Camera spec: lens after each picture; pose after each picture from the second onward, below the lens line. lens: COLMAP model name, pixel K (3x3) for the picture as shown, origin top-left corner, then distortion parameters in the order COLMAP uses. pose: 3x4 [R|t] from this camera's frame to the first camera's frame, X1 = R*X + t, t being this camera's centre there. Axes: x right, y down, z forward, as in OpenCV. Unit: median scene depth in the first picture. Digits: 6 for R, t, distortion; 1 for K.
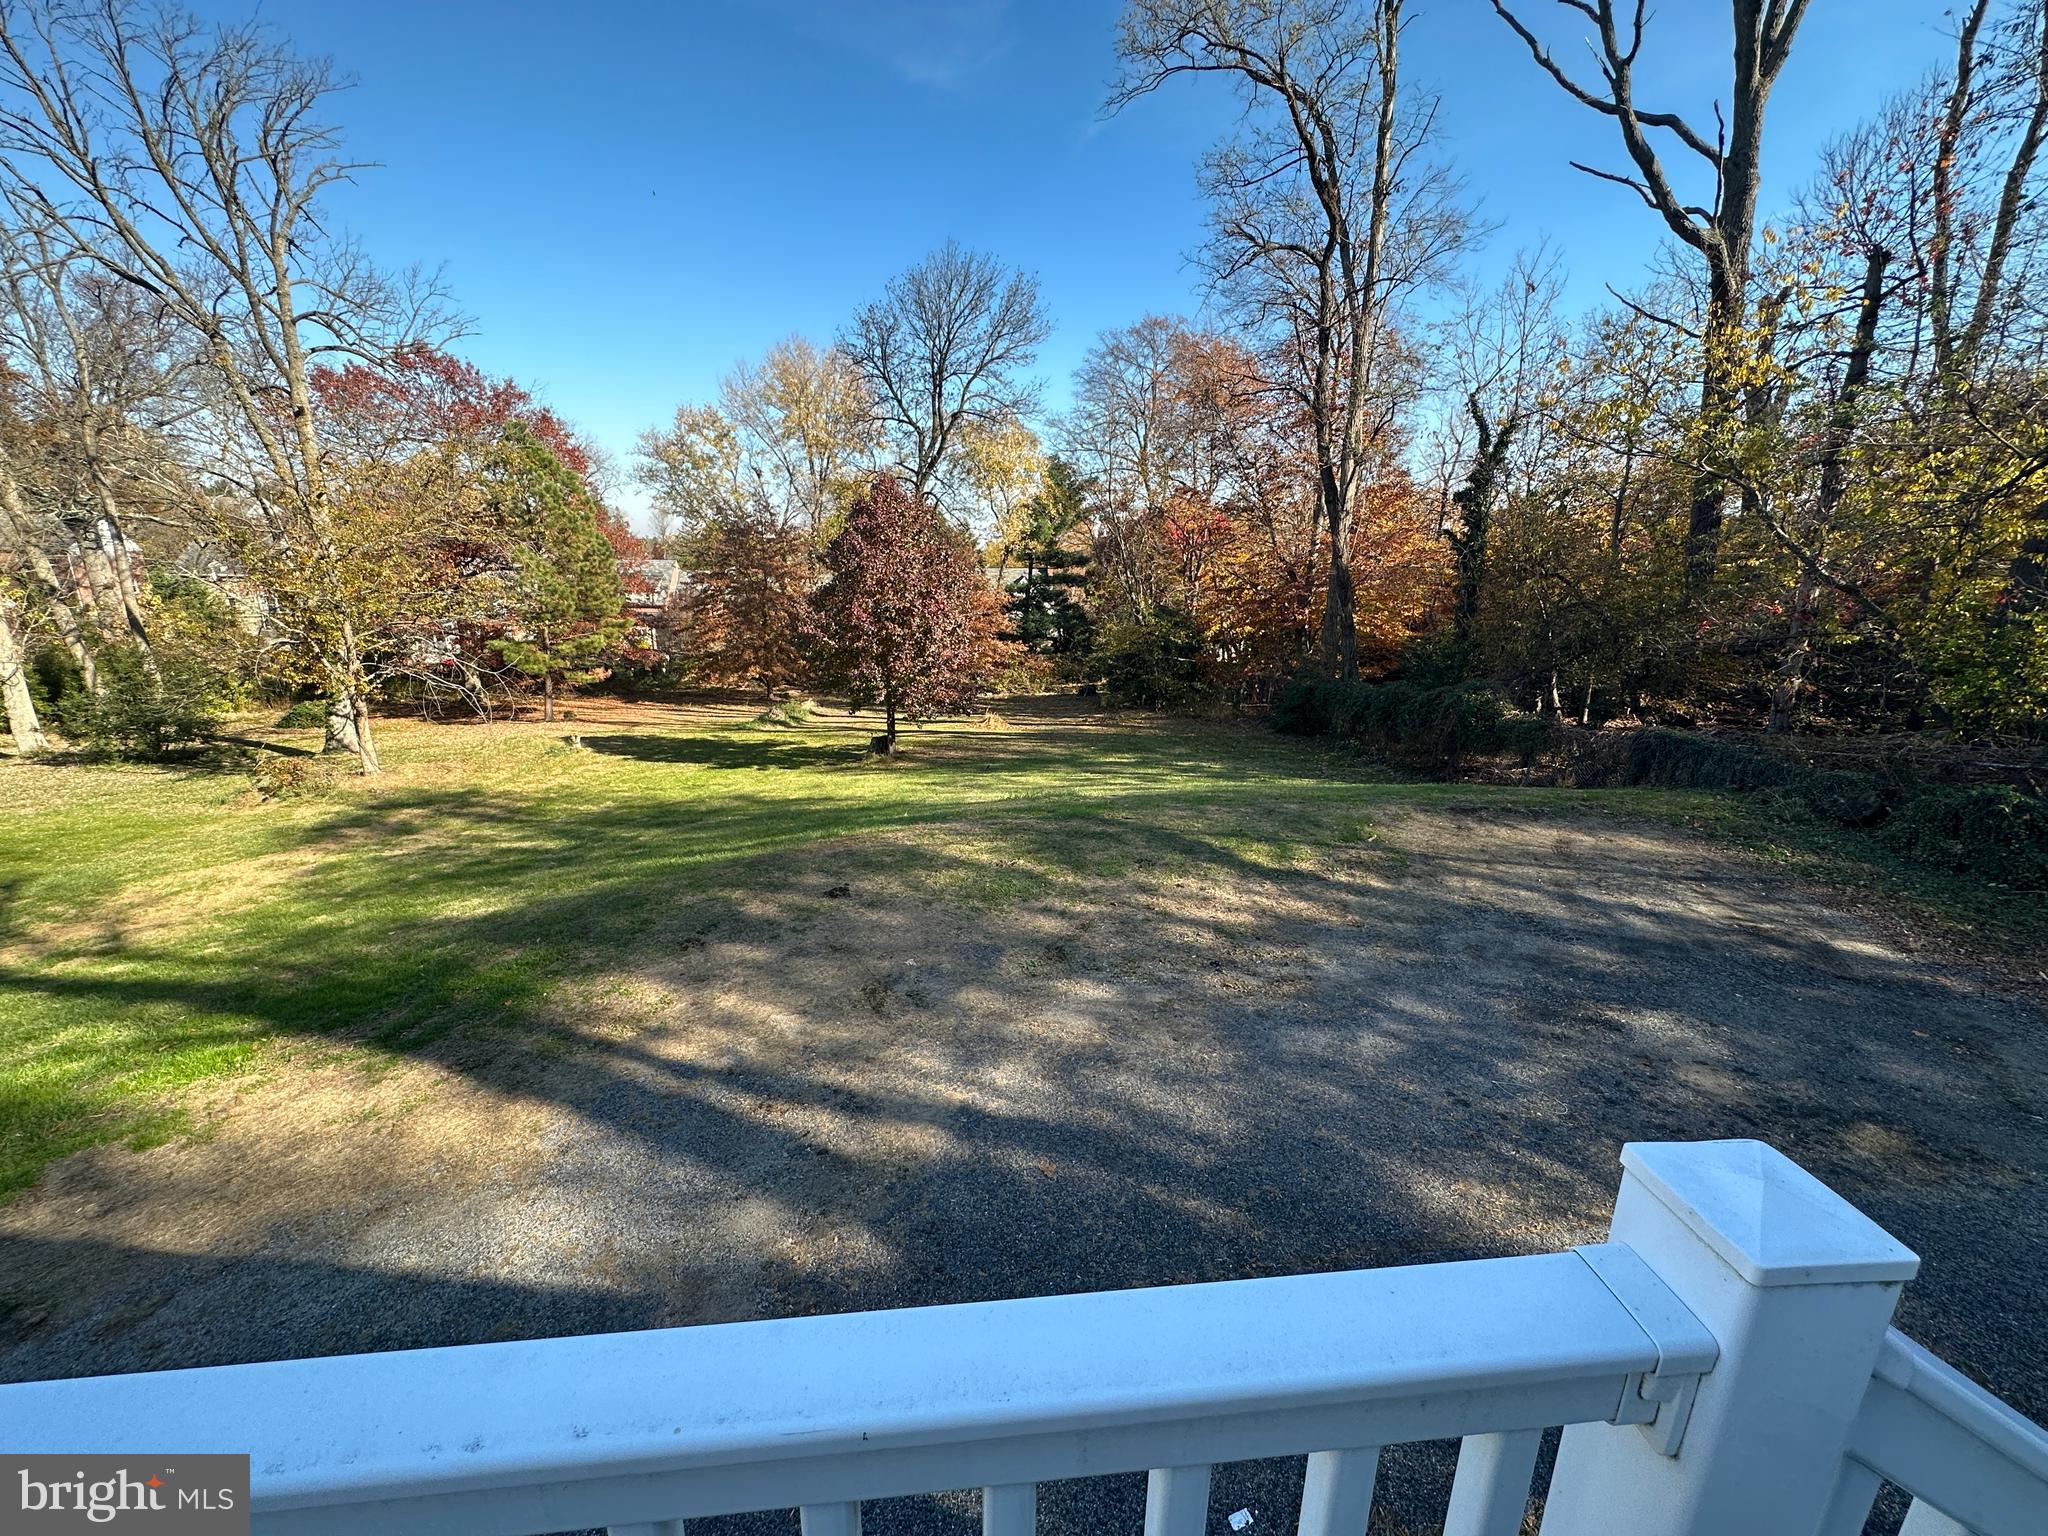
lens RADIAL K [[816.5, 0, 1026.3], [0, 816.5, 768.2], [0, 0, 1]] dist [-0.001096, 0.000535]
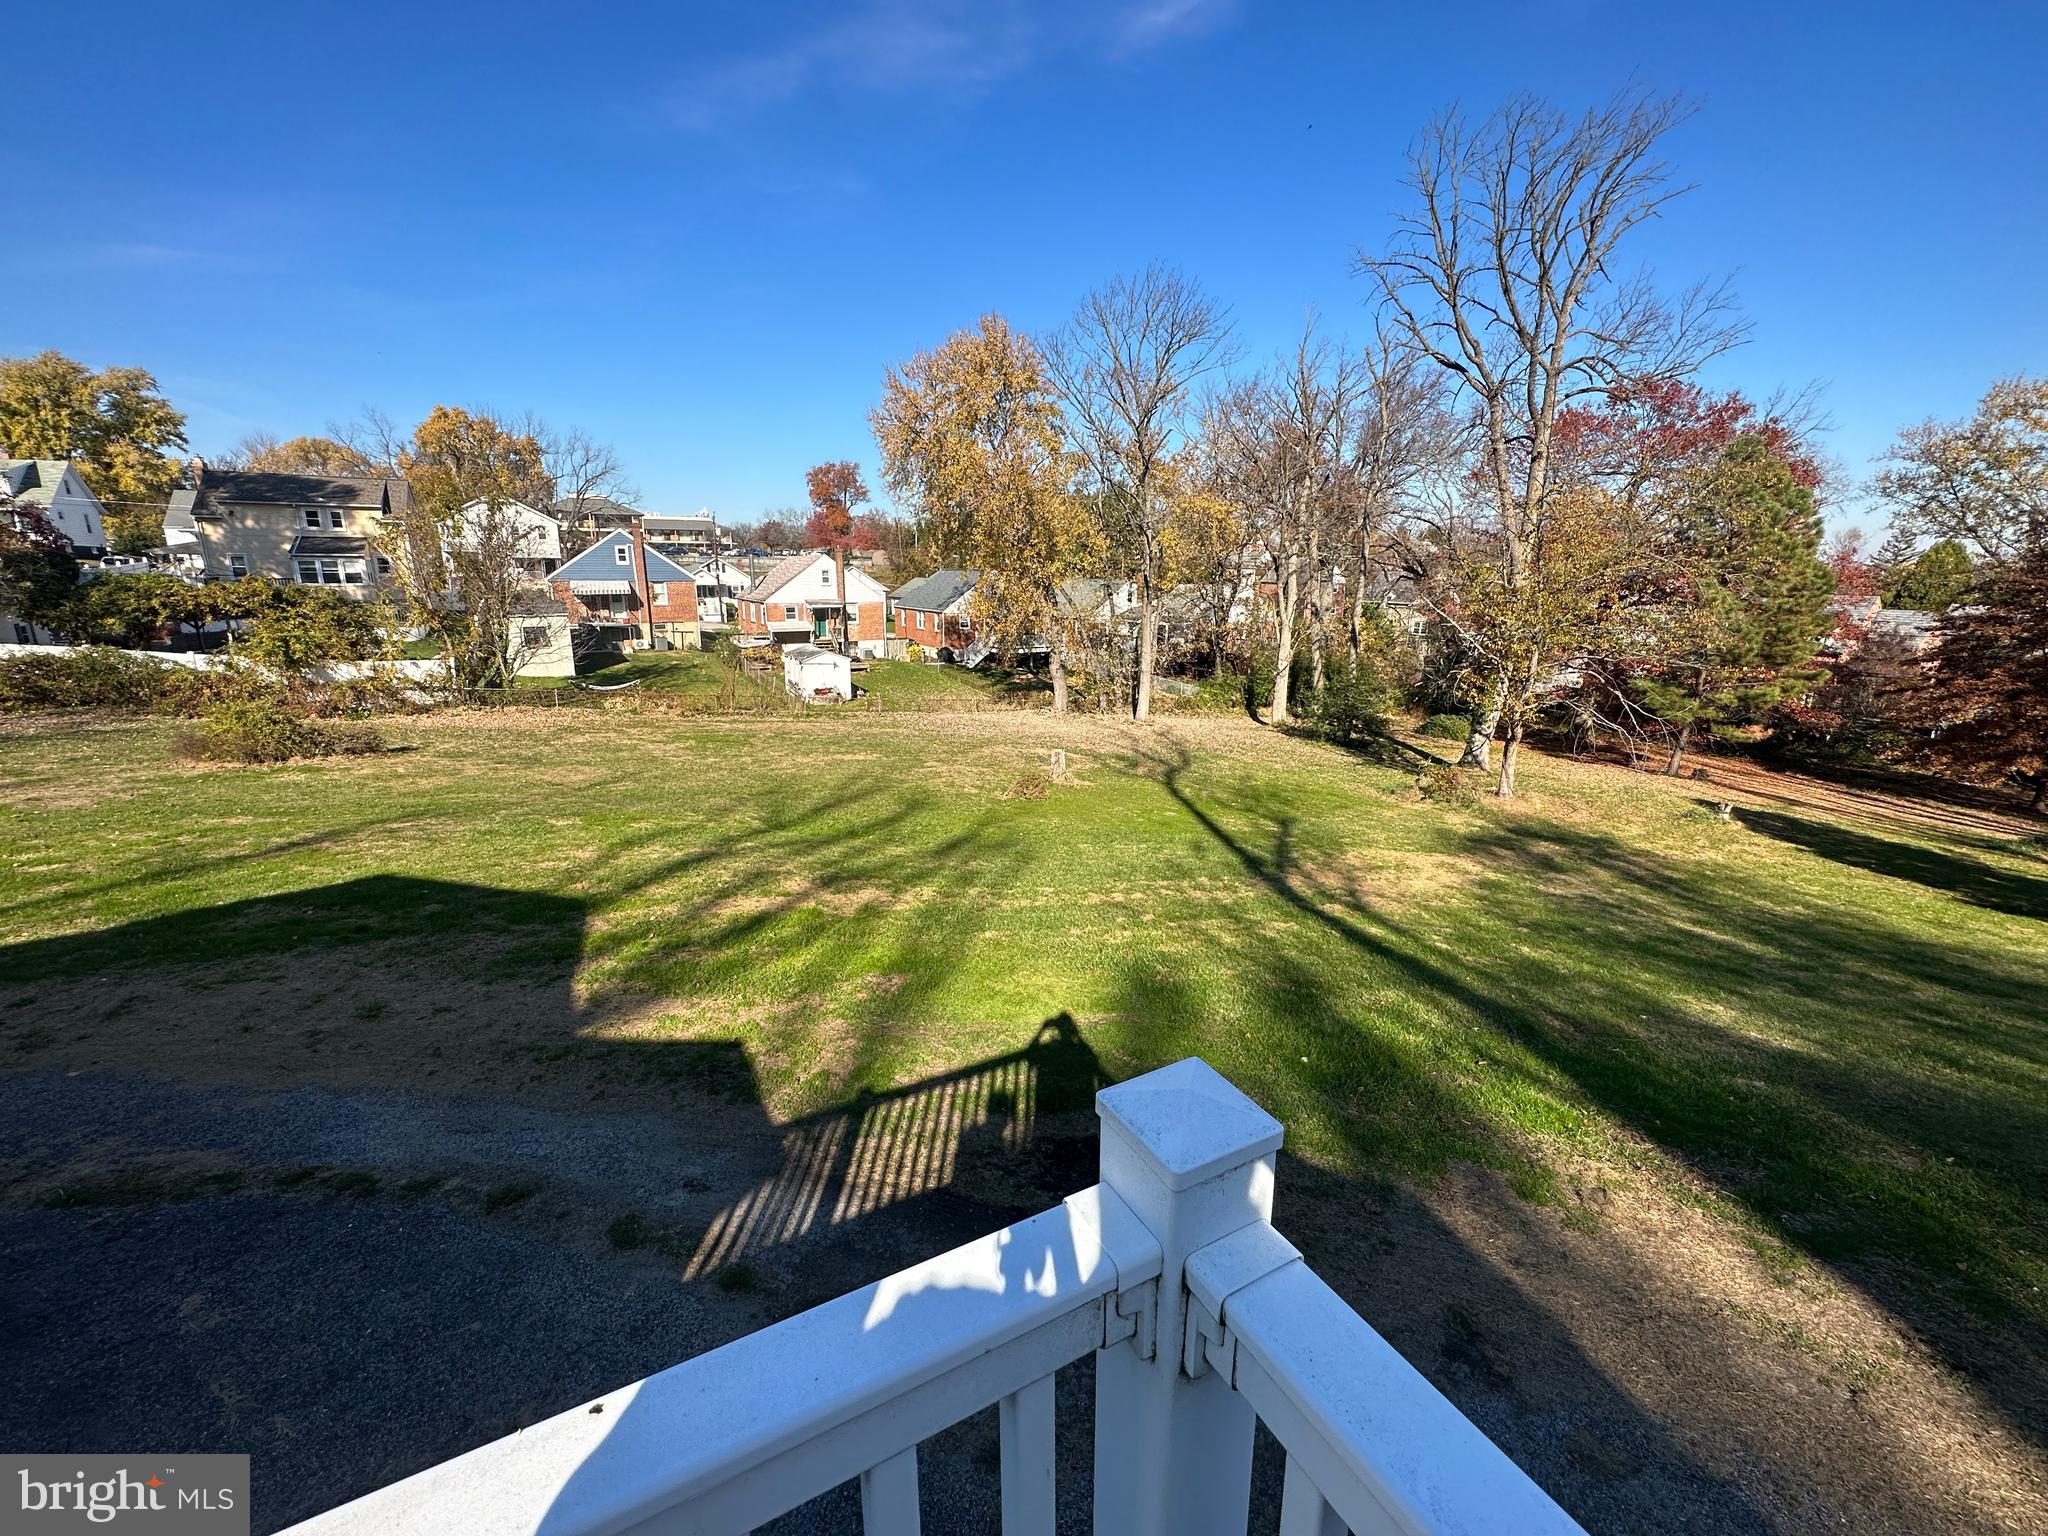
lens RADIAL K [[816.5, 0, 1021.9], [0, 816.5, 767.9], [0, 0, 1]] dist [-0.001096, 0.000535]
pose [[0.404877, 0.202468, -0.891673, -0.134939], [-0.236086, 0.965259, 0.111979, 0.001879], [0.883367, 0.165174, 0.438611, -0.010546]]
